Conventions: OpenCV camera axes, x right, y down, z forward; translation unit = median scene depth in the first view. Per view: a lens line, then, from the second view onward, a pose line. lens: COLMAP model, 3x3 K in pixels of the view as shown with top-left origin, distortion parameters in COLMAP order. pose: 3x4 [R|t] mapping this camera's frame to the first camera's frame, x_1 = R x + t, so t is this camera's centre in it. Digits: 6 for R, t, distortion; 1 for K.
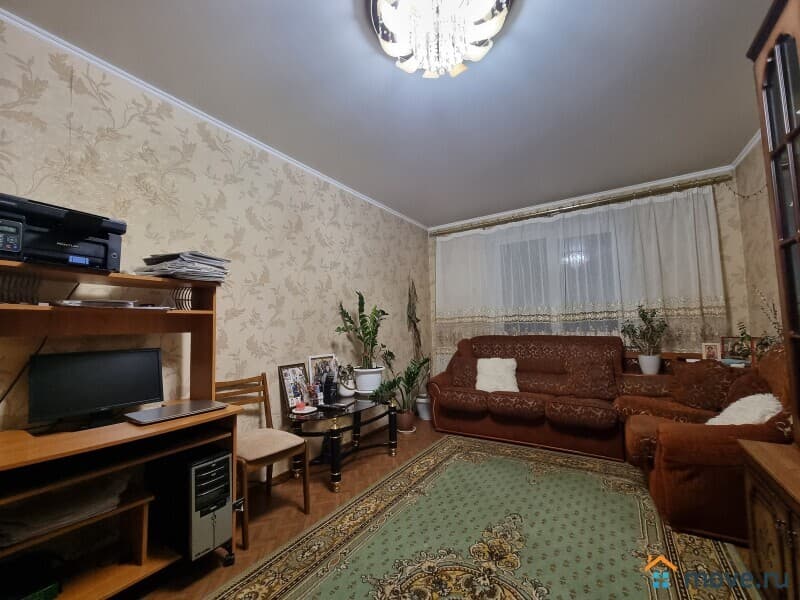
lens RADIAL K [[333.4, 0, 400.4], [0, 333.4, 304.6], [0, 0, 1]] dist [-0.001023, 0.000645]
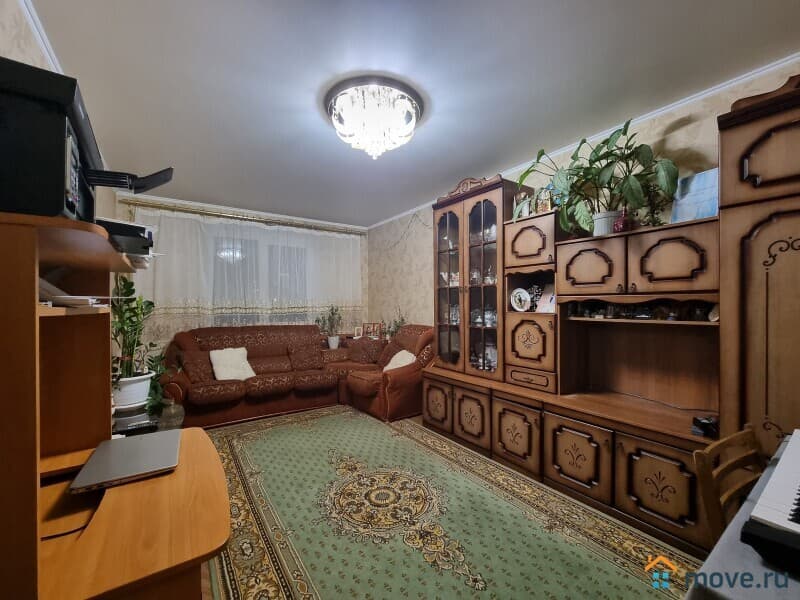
lens RADIAL K [[333.4, 0, 399.8], [0, 333.4, 303.1], [0, 0, 1]] dist [-0.001023, 0.000645]
pose [[0.382060, 0.030129, 0.923646, -0.611598], [-0.063773, 0.997945, -0.006174, -0.013717], [-0.921935, -0.056545, 0.383196, 0.136083]]
